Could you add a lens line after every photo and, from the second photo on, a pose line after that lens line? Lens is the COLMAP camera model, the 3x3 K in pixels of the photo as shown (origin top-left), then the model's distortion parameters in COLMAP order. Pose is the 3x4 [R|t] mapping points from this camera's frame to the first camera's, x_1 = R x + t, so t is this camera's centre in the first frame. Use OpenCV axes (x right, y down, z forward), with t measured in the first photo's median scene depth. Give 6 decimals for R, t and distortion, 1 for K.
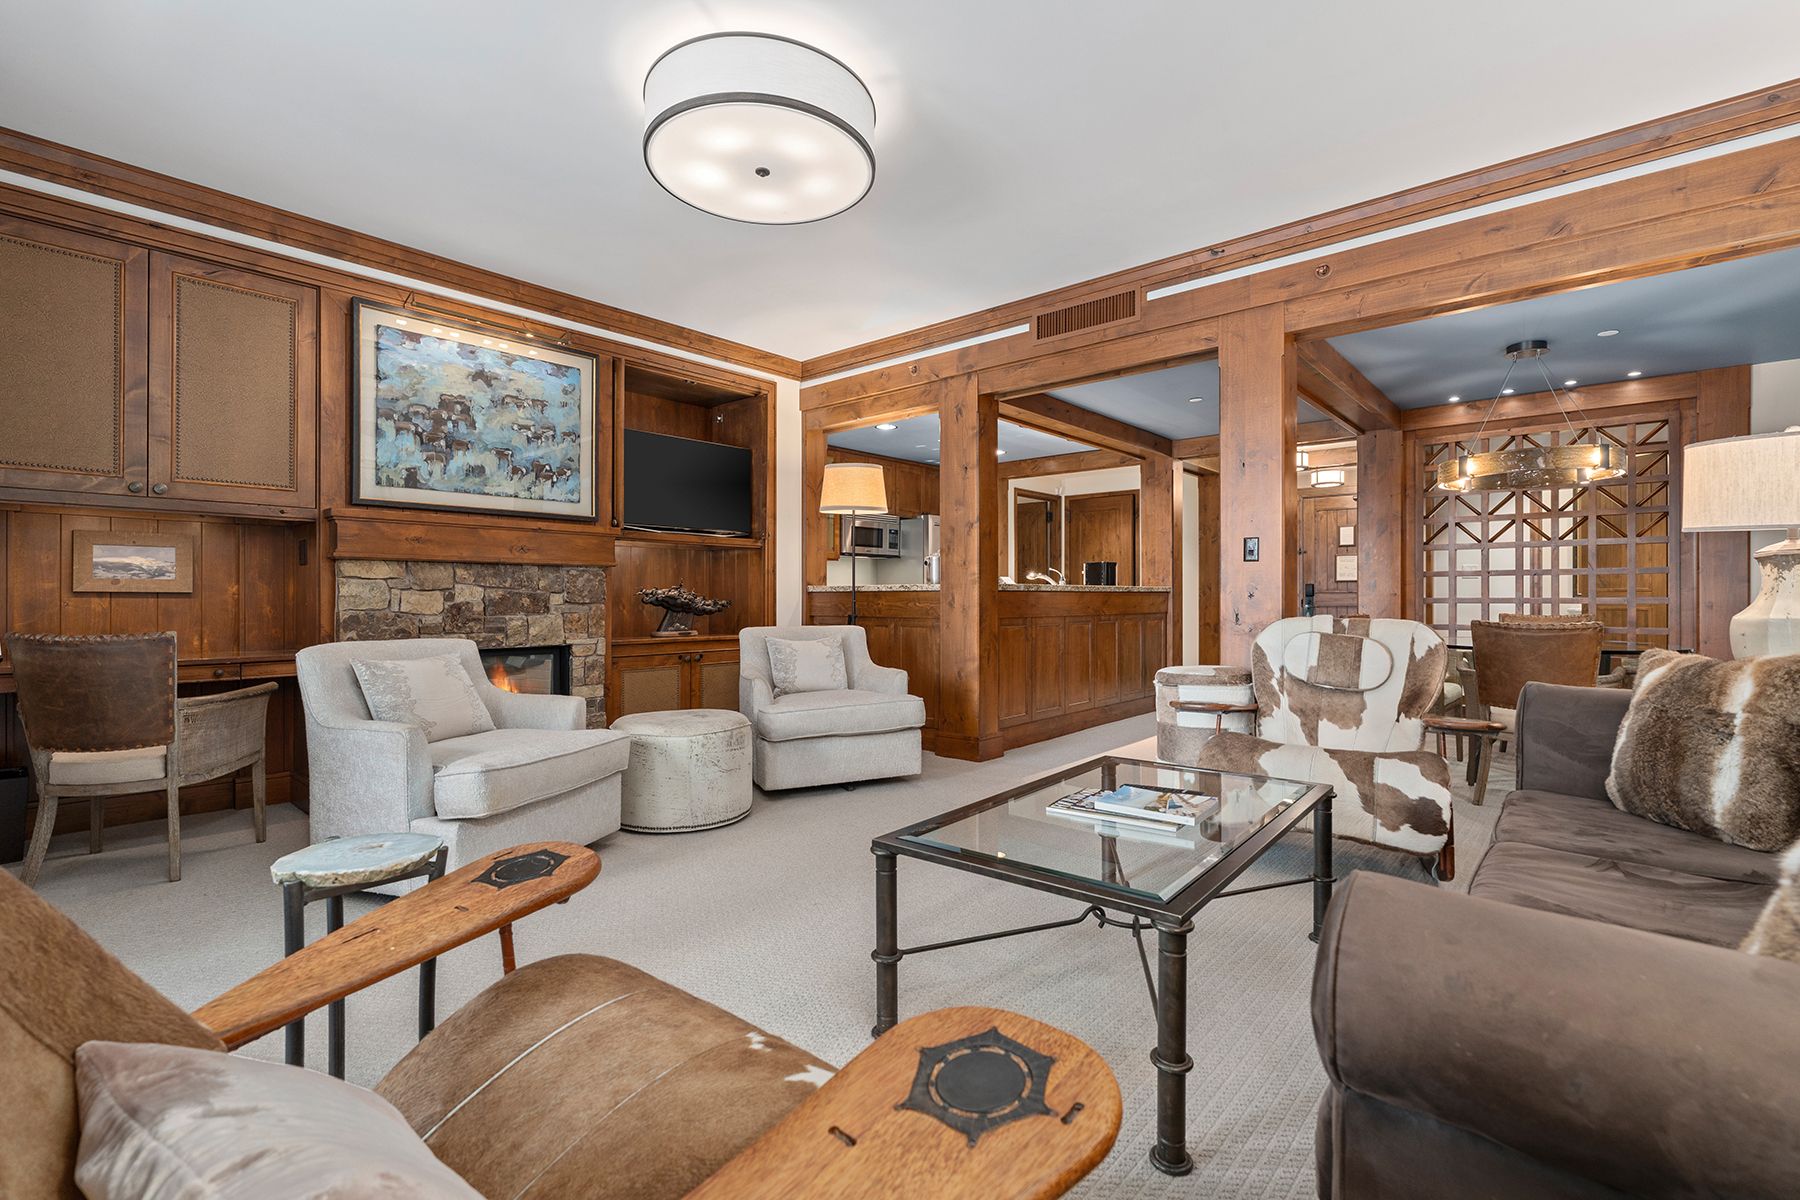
lens RADIAL K [[804.9, 0, 901.5], [0, 804.9, 596.9], [0, 0, 1]] dist [-0.005035, 0.000773]
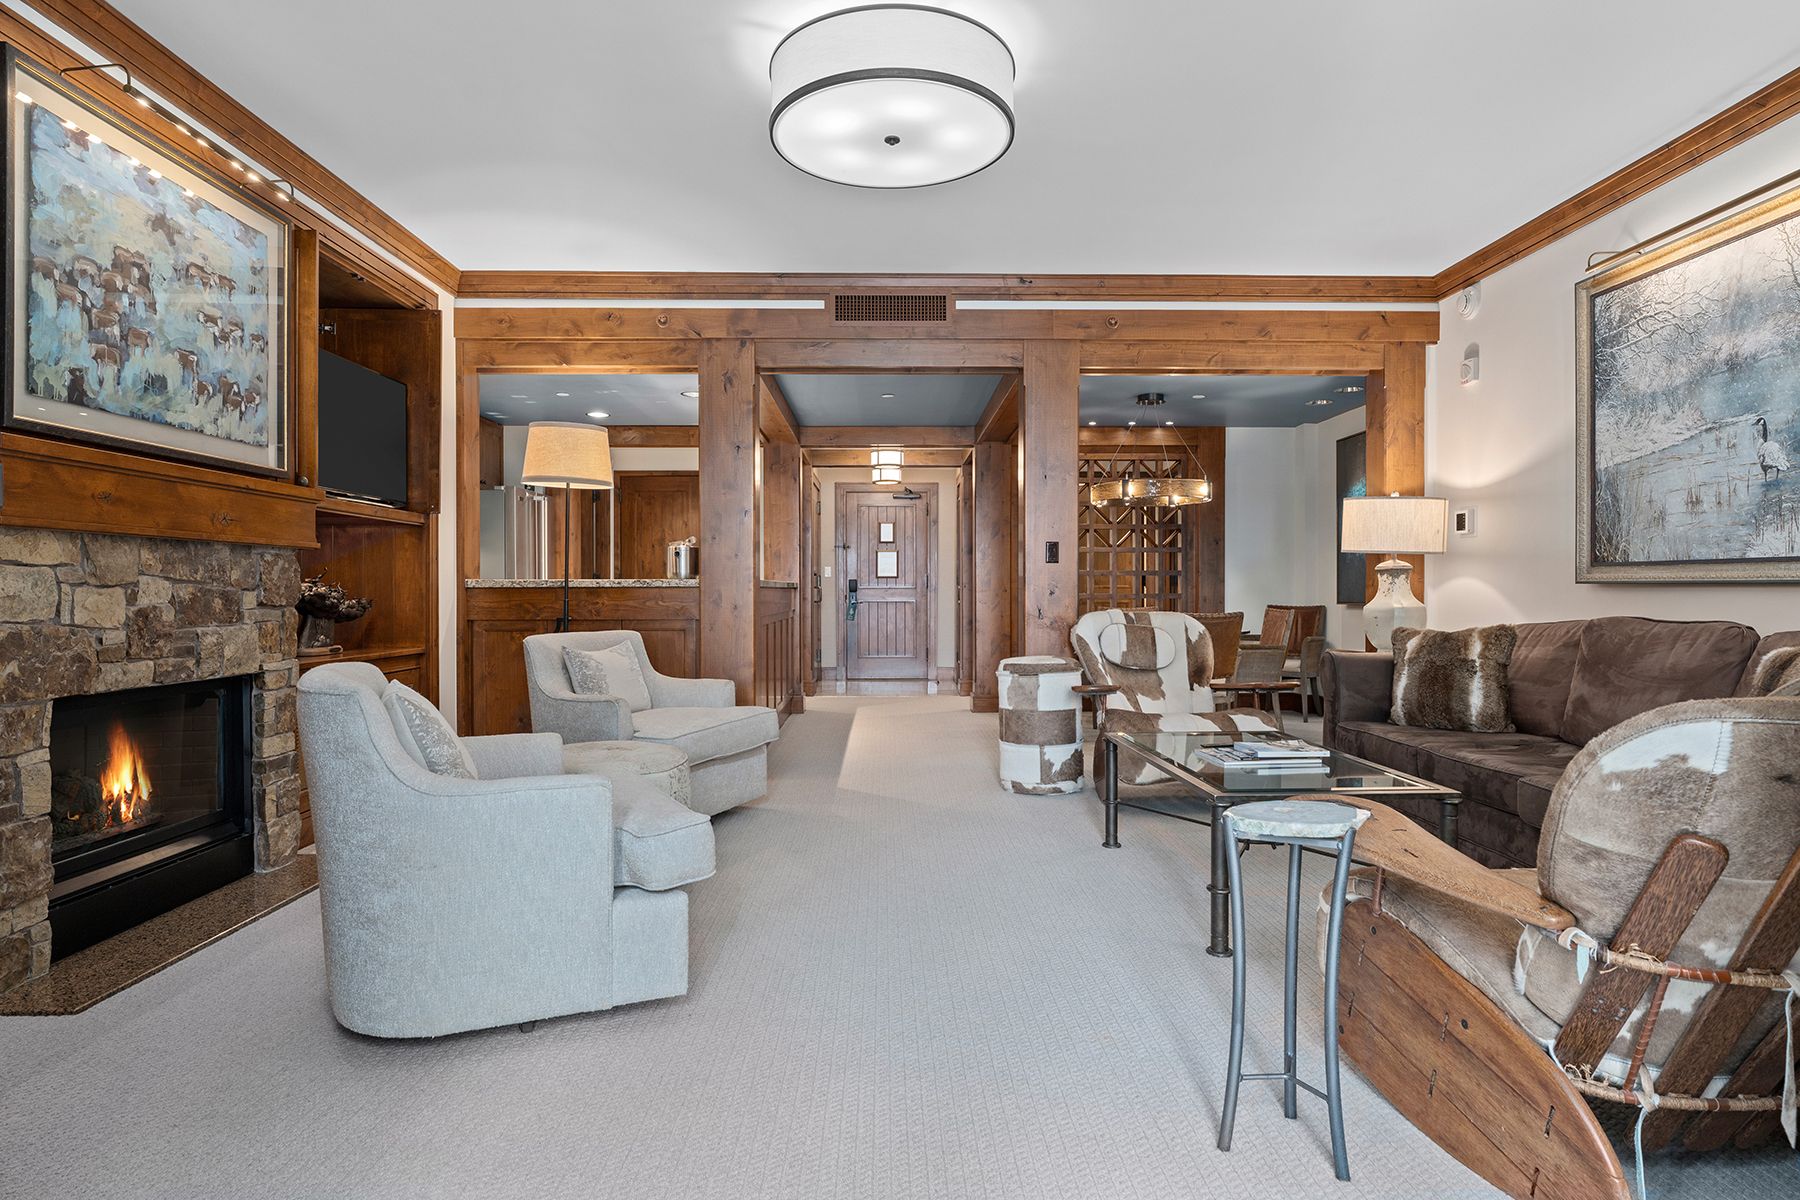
lens RADIAL K [[1009.2, 0, 900.9], [0, 1009.2, 597.1], [0, 0, 1]] dist [-0.002800, 0.001970]
pose [[0.740936, -0.004441, 0.671561, -0.640222], [0.000725, 0.999983, 0.005813, -0.004112], [-0.671576, -0.003820, 0.740926, 0.084670]]
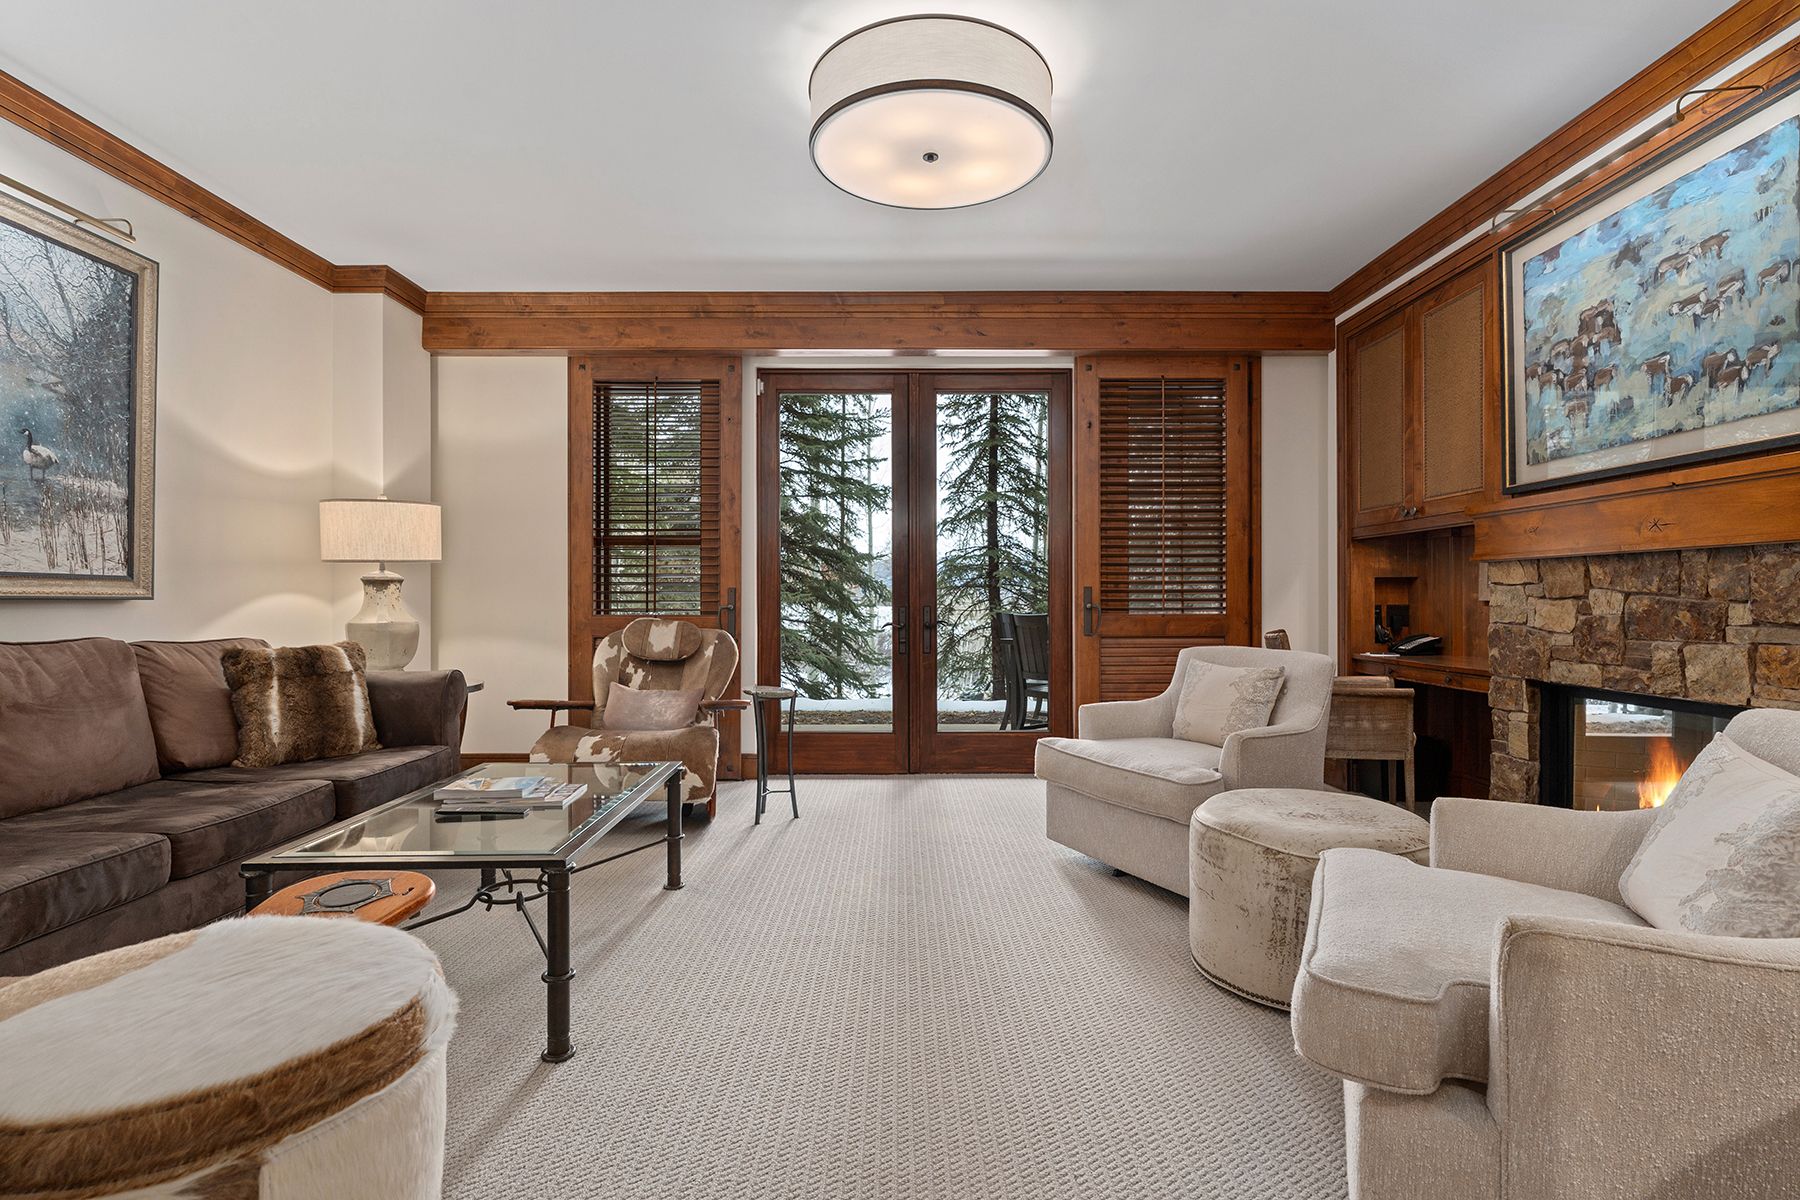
lens RADIAL K [[872.8, 0, 903.3], [0, 872.8, 596.2], [0, 0, 1]] dist [0.002152, -0.001966]
pose [[-0.748470, -0.000709, -0.663168, 0.355097], [0.001932, 0.999993, -0.003250, -0.008867], [0.663165, -0.003714, -0.748464, 1.170561]]
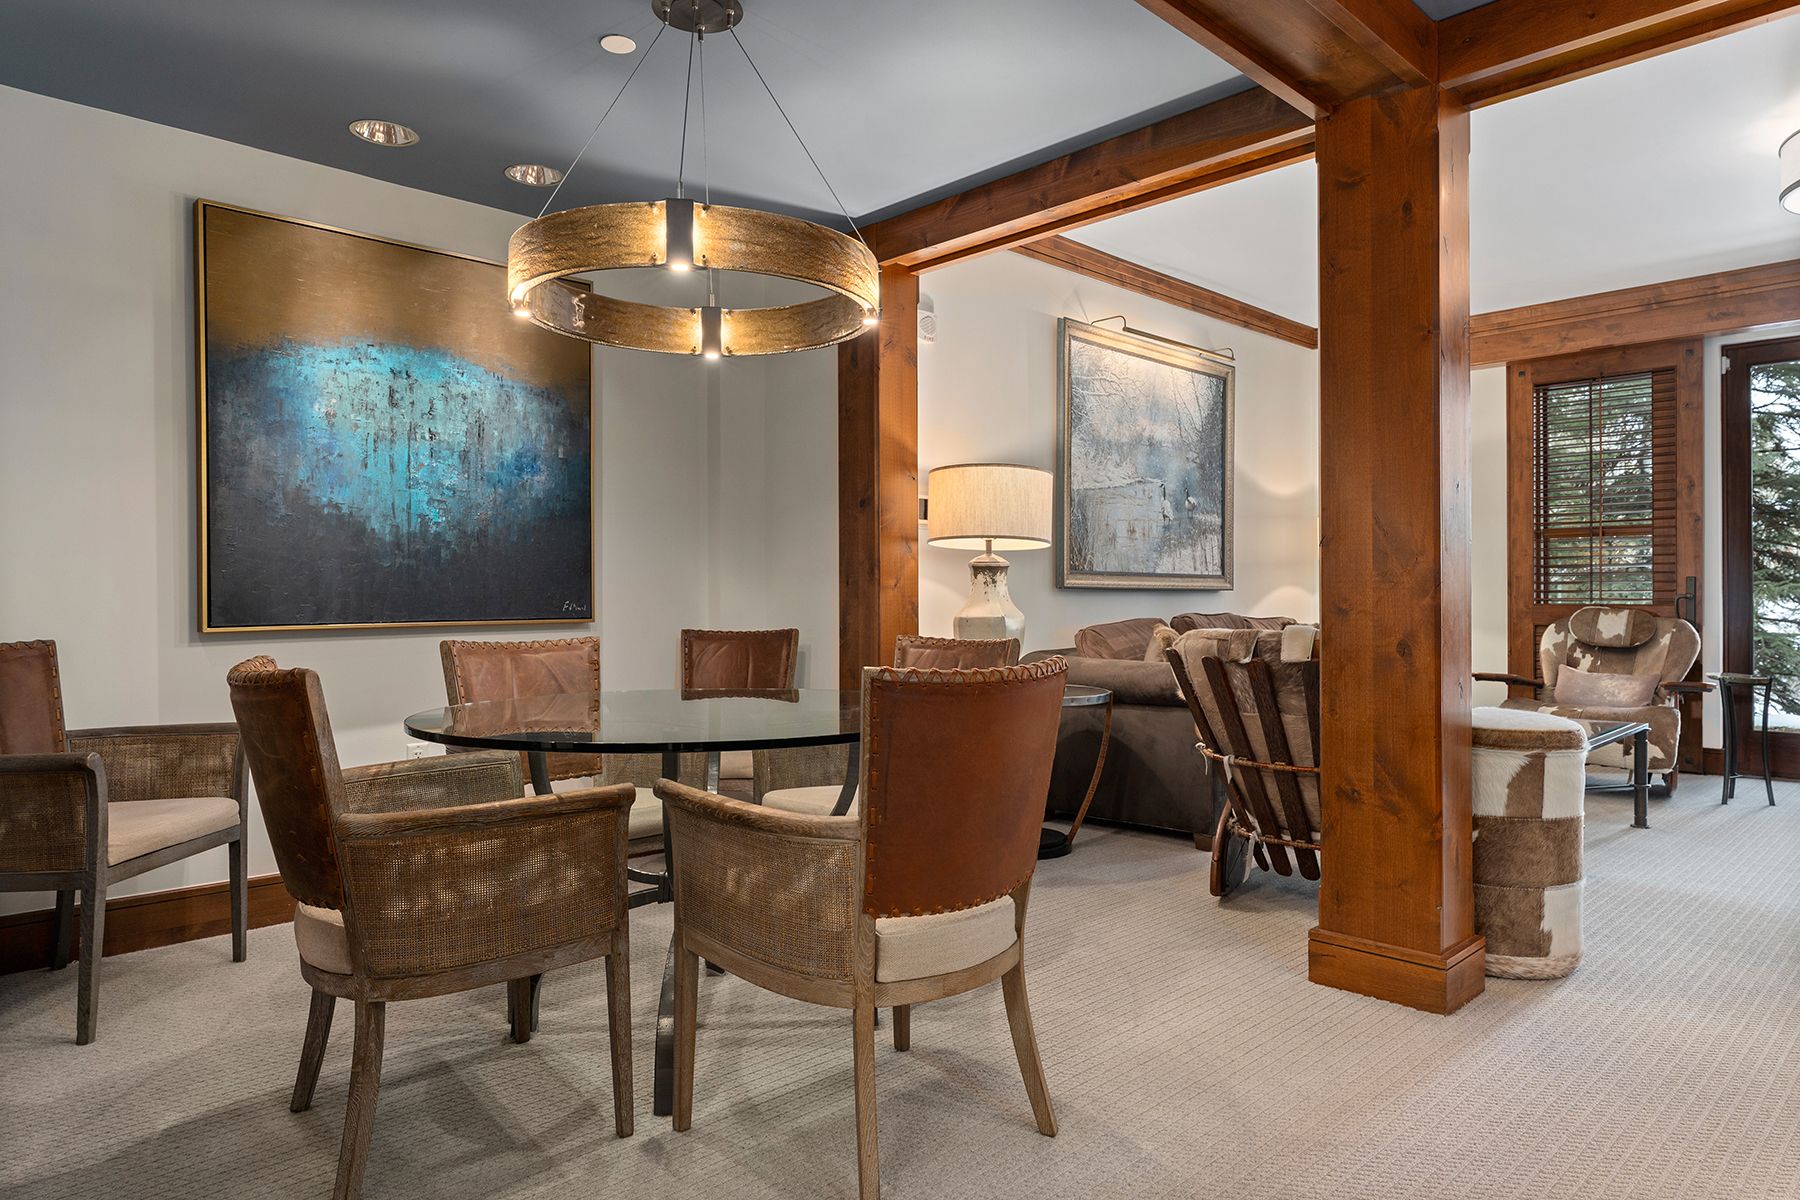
lens RADIAL K [[1099.2, 0, 897.7], [0, 1099.2, 596.6], [0, 0, 1]] dist [-0.003488, -0.000826]
pose [[-0.996742, 0.004197, 0.080543, 0.684067], [0.004151, 0.999991, -0.000737, -0.001660], [-0.080546, -0.000400, -0.996751, 1.678634]]
